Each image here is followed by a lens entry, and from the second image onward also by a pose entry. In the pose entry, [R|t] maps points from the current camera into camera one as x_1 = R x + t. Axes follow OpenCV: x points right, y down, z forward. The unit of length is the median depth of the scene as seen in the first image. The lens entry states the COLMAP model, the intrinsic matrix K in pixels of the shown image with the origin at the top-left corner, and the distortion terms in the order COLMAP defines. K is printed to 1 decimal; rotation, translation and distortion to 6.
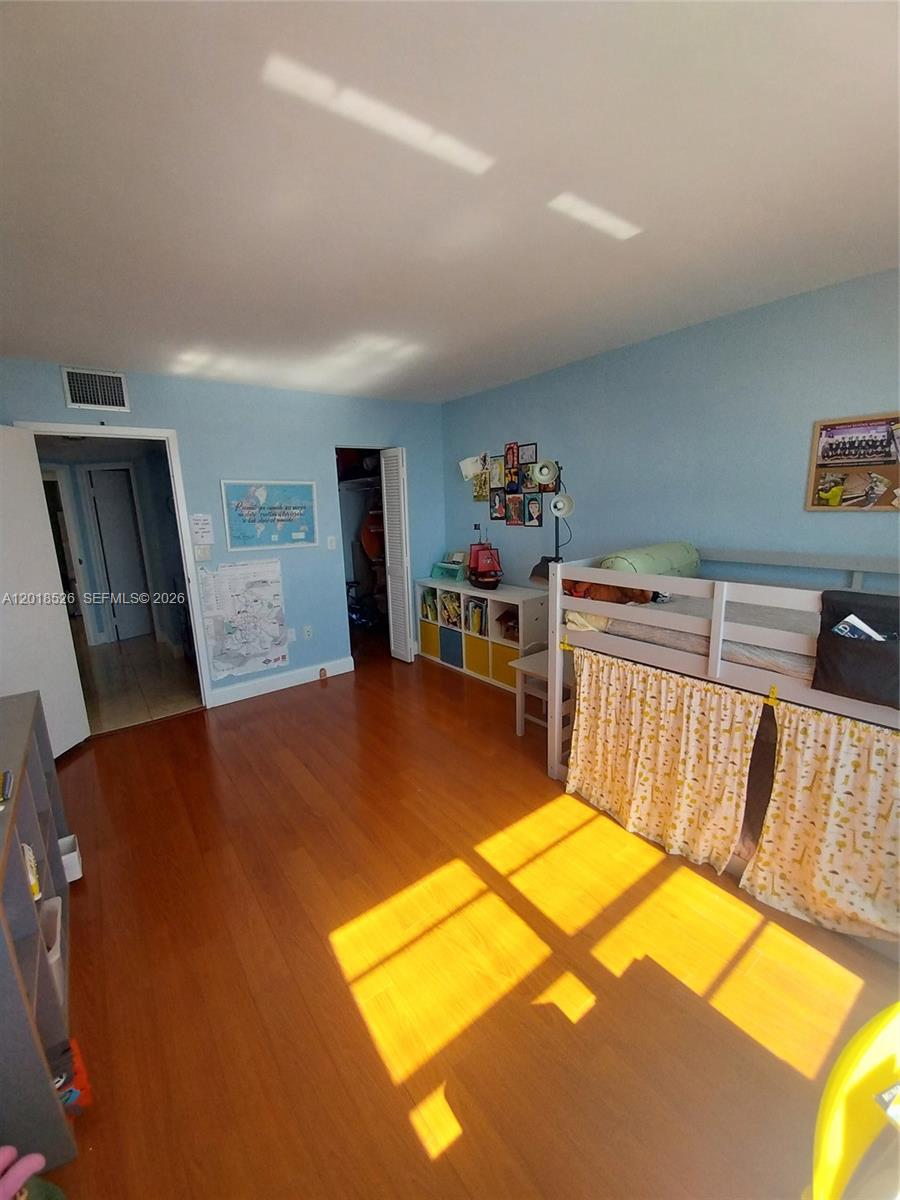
lens RADIAL K [[481.9, 0, 445.1], [0, 481.9, 599.0], [0, 0, 1]] dist [-0.001392, -0.000051]
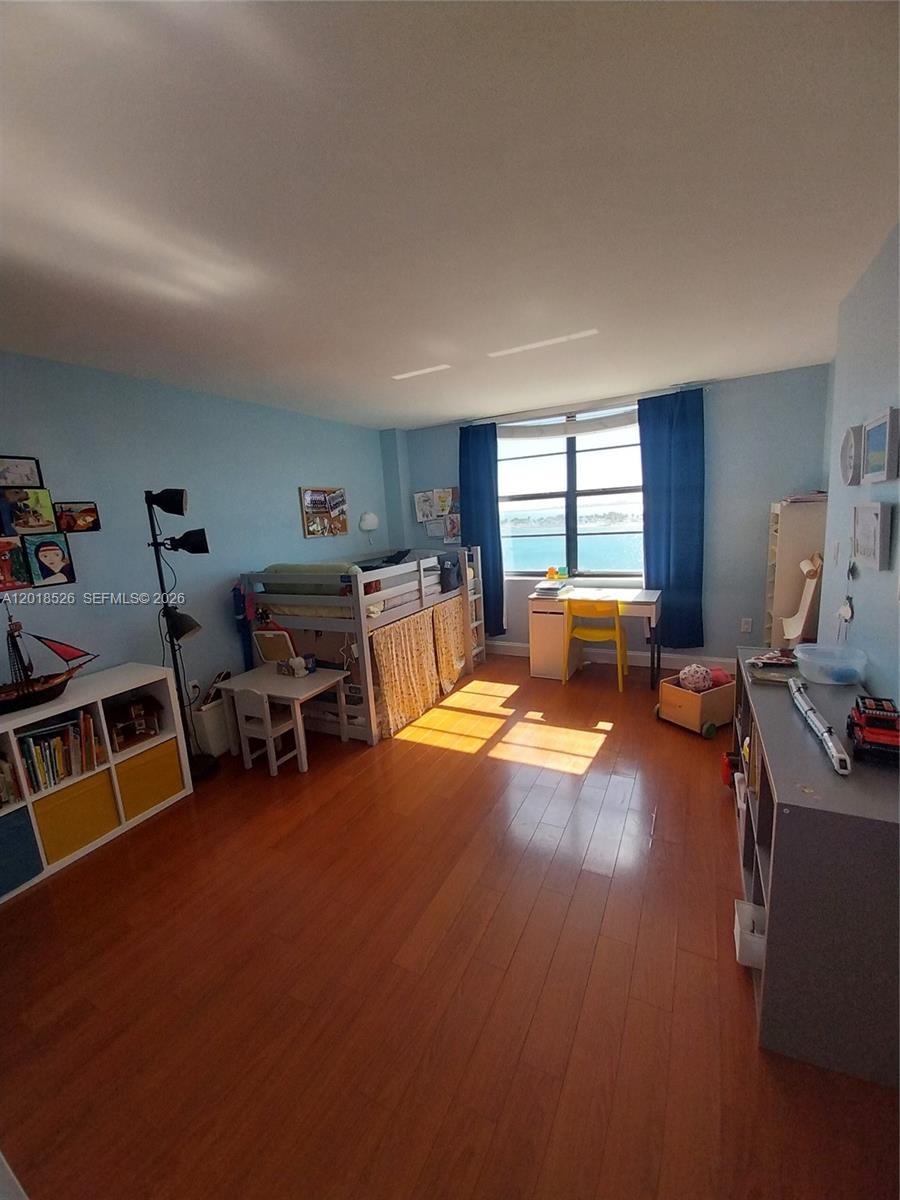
lens RADIAL K [[481.9, 0, 445.1], [0, 481.9, 599.0], [0, 0, 1]] dist [-0.001392, -0.000051]
pose [[-0.435346, -0.093551, 0.895389, -1.088823], [0.253324, 0.941669, 0.221555, -0.249021], [-0.863887, 0.323277, -0.386253, 1.397608]]
